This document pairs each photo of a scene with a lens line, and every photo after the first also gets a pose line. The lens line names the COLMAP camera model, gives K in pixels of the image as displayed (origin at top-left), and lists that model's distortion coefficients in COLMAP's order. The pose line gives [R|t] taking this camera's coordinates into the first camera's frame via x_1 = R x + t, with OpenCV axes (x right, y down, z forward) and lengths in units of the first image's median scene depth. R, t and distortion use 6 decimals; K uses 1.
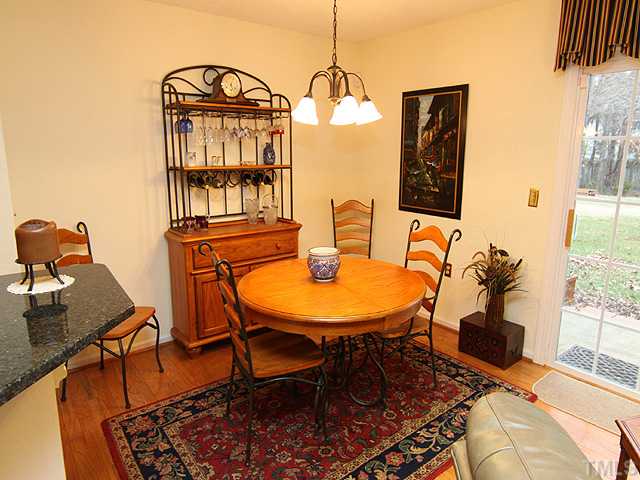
lens RADIAL K [[413.3, 0, 320.0], [0, 413.3, 240.0], [0, 0, 1]] dist [-0.037350, 0.000830]
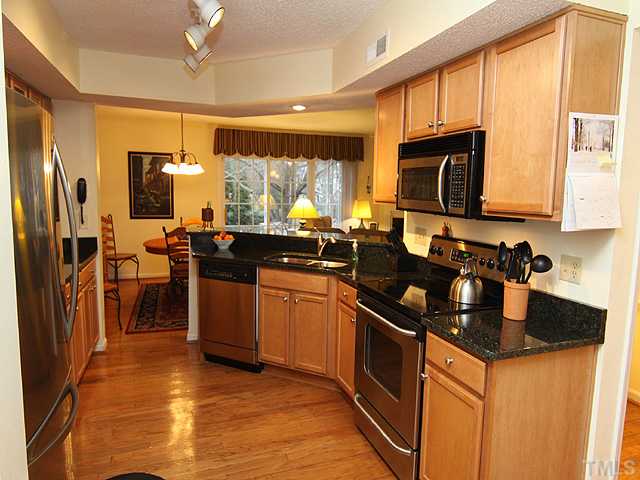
lens RADIAL K [[413.3, 0, 320.0], [0, 413.3, 240.0], [0, 0, 1]] dist [-0.037350, 0.000830]
pose [[0.314632, -0.105061, 0.943381, -1.280148], [0.183059, 0.981915, 0.048300, 0.081029], [-0.931395, 0.157497, 0.328174, -0.288604]]
